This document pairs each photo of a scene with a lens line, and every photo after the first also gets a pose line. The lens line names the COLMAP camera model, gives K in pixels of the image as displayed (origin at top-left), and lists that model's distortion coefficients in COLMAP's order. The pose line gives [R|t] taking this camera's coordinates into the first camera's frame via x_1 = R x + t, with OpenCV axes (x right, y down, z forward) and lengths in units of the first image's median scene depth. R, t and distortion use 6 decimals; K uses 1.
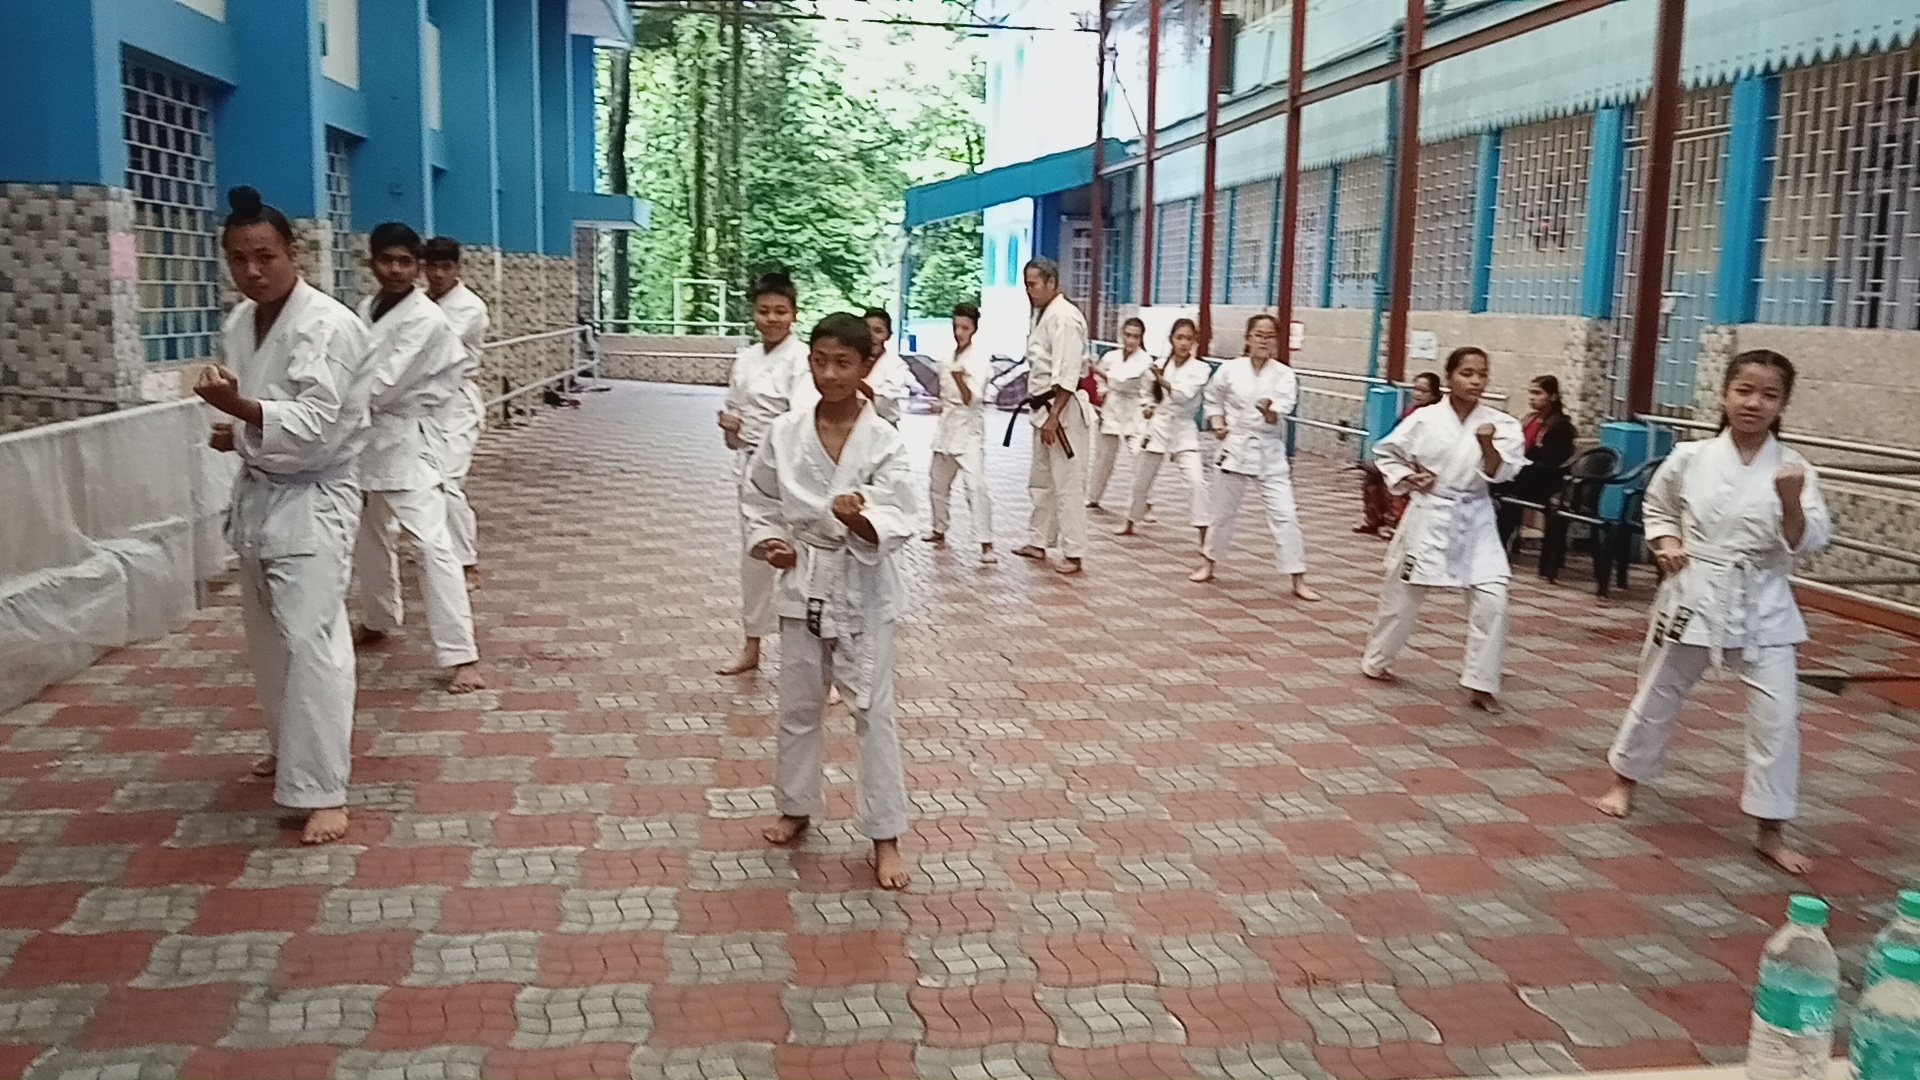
lens RADIAL K [[1559.4, 0, 975.6], [0, 1559.4, 519.9], [0, 0, 1]] dist [0.107659, -0.189563]
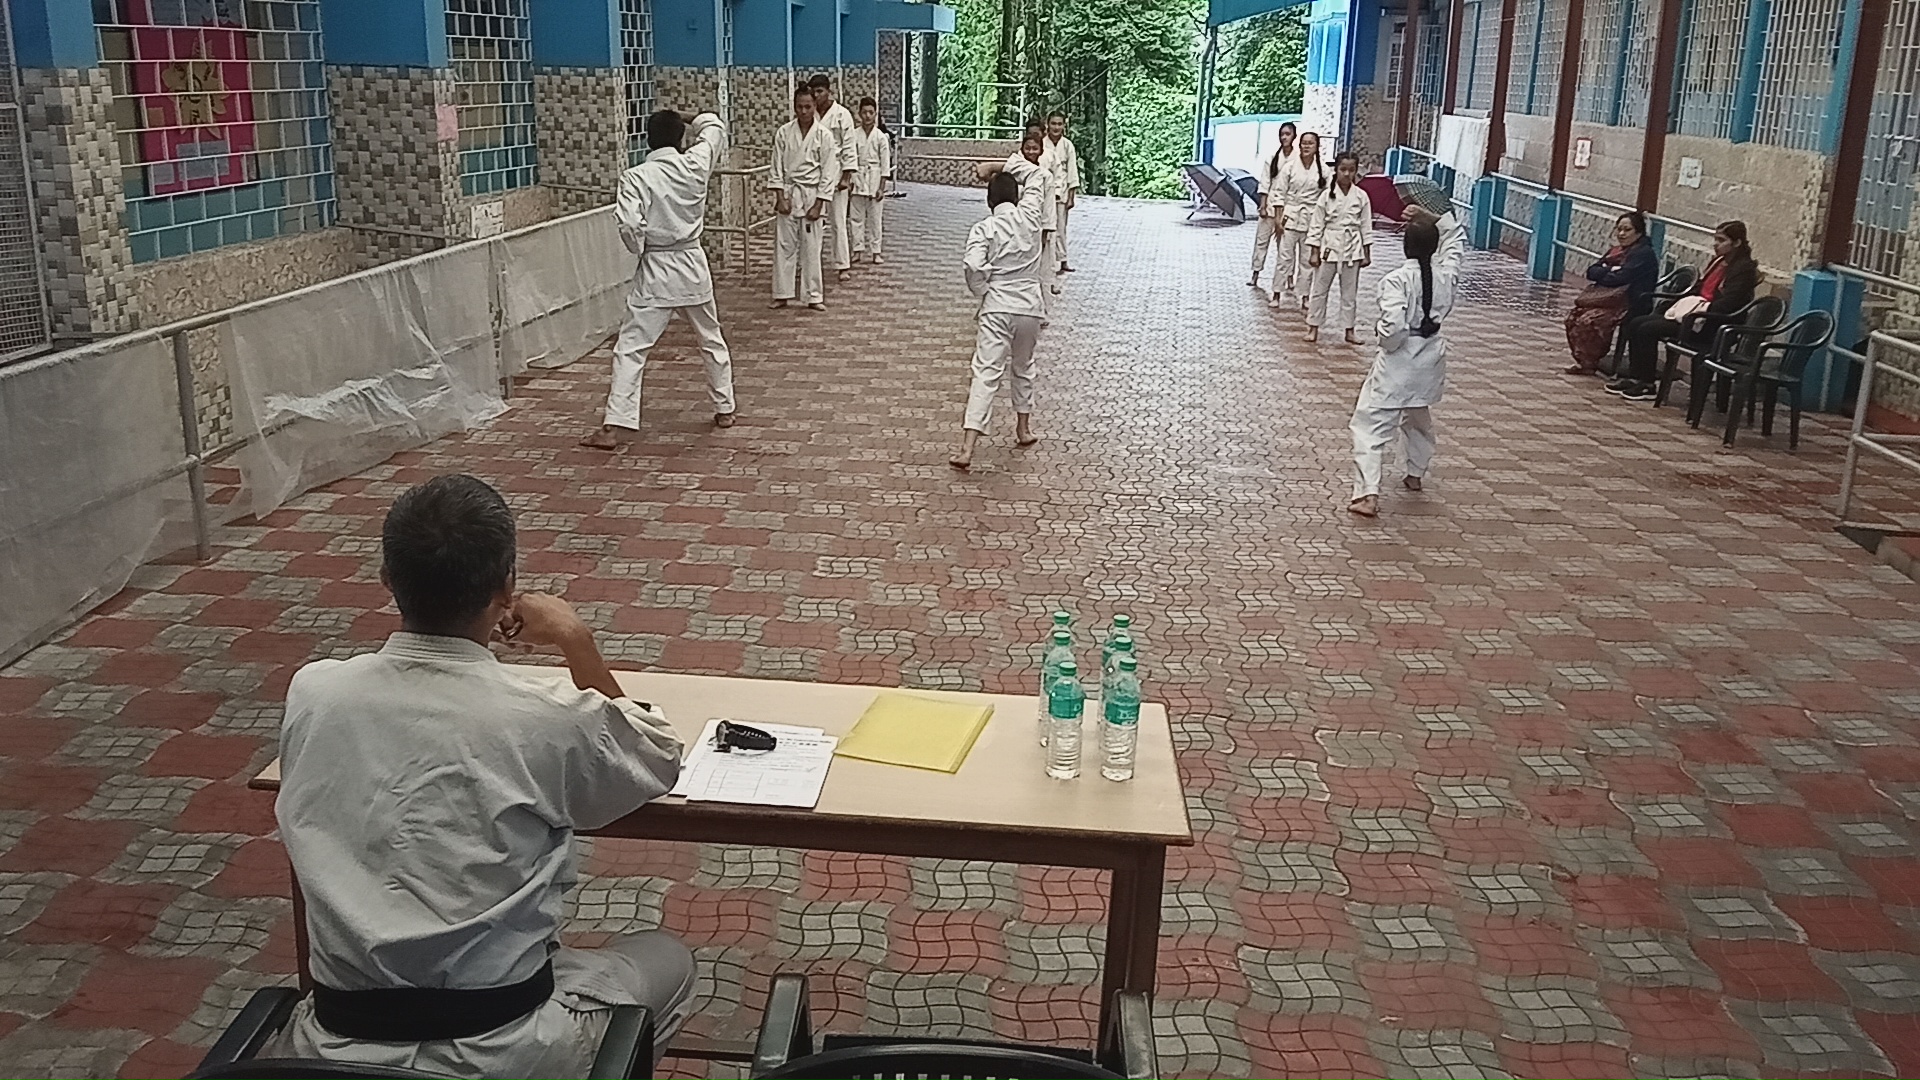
lens RADIAL K [[1614.9, 0, 971.8], [0, 1614.9, 542.2], [0, 0, 1]] dist [0.110384, -0.182850]
pose [[0.974451, 0.065720, -0.214770, 0.121236], [-0.034799, 0.988863, 0.144704, -0.023197], [0.221888, -0.133533, 0.965886, -0.155263]]
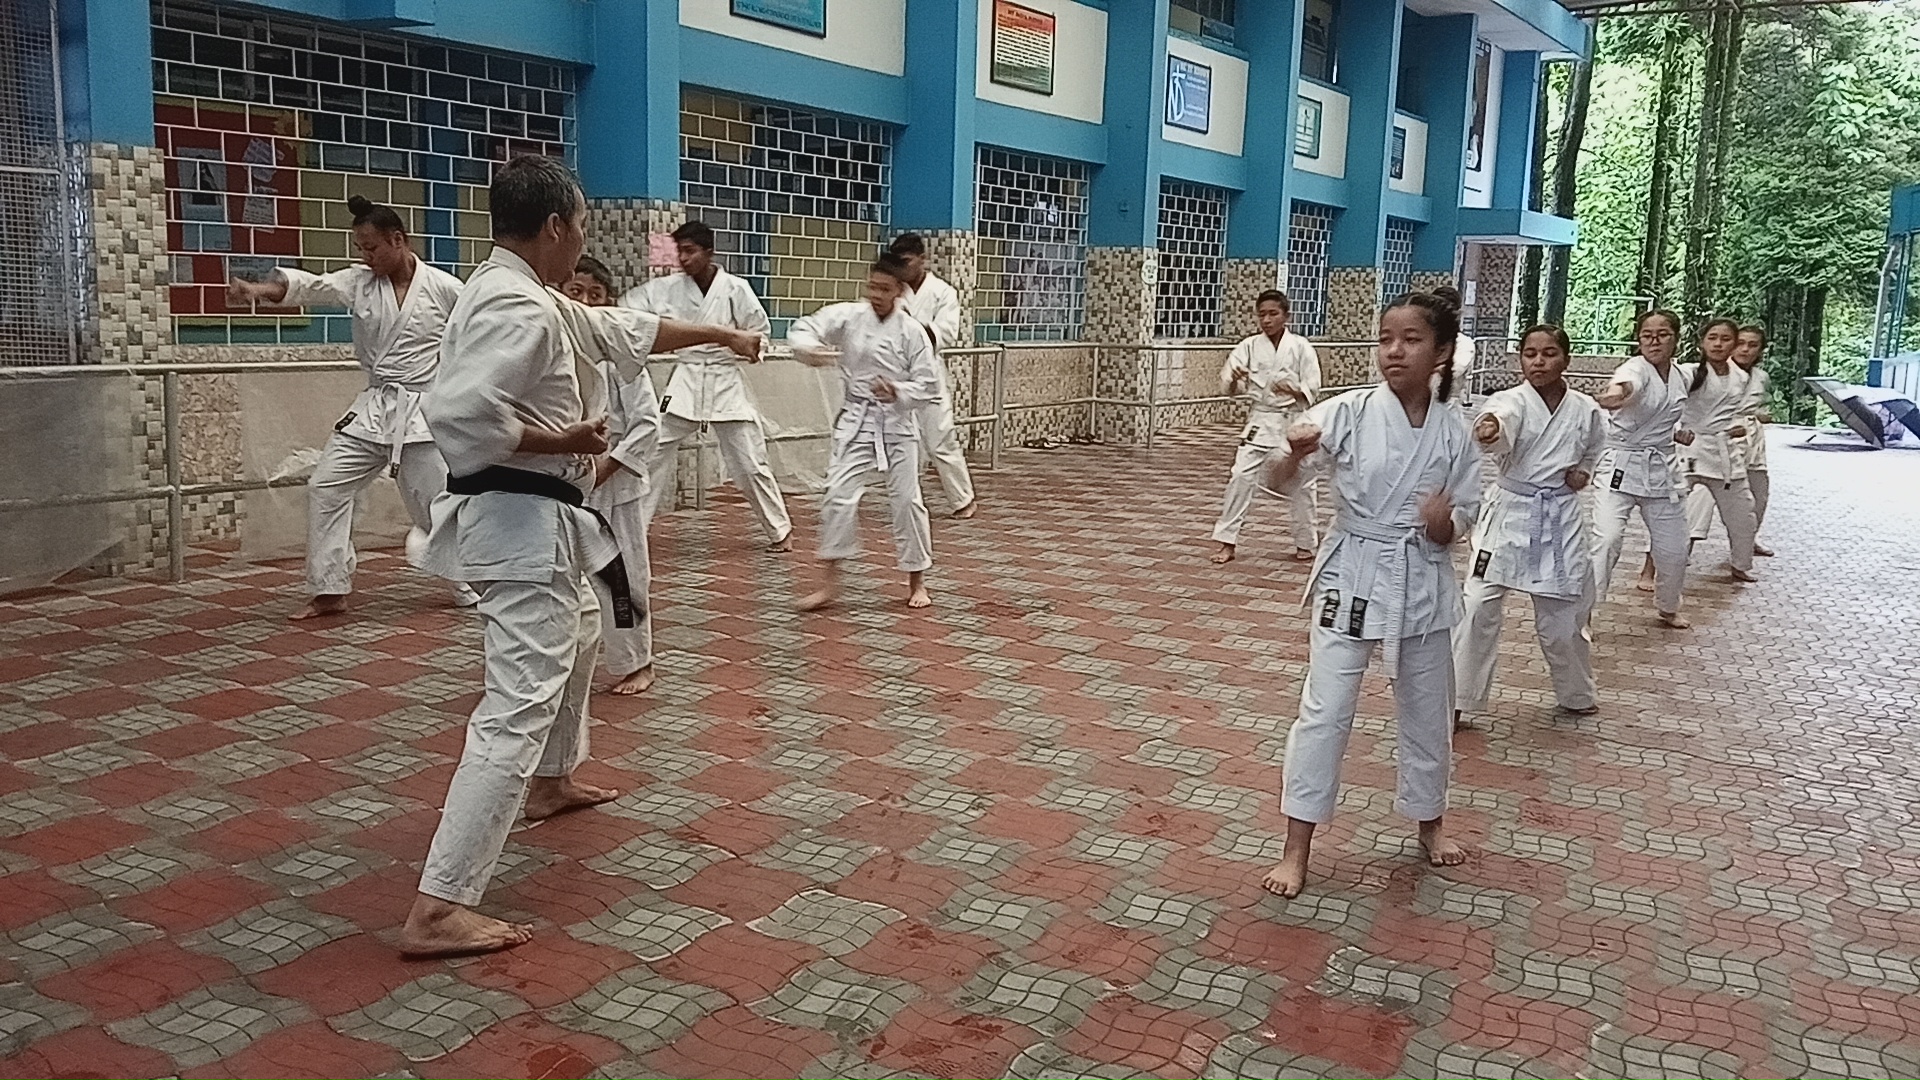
lens RADIAL K [[1559.4, 0, 975.6], [0, 1559.4, 519.9], [0, 0, 1]] dist [0.107659, -0.189563]
pose [[0.748430, 0.094380, -0.656464, 0.380819], [-0.108952, 0.993872, 0.018675, 0.008917], [0.654204, 0.057546, 0.754126, 0.097636]]
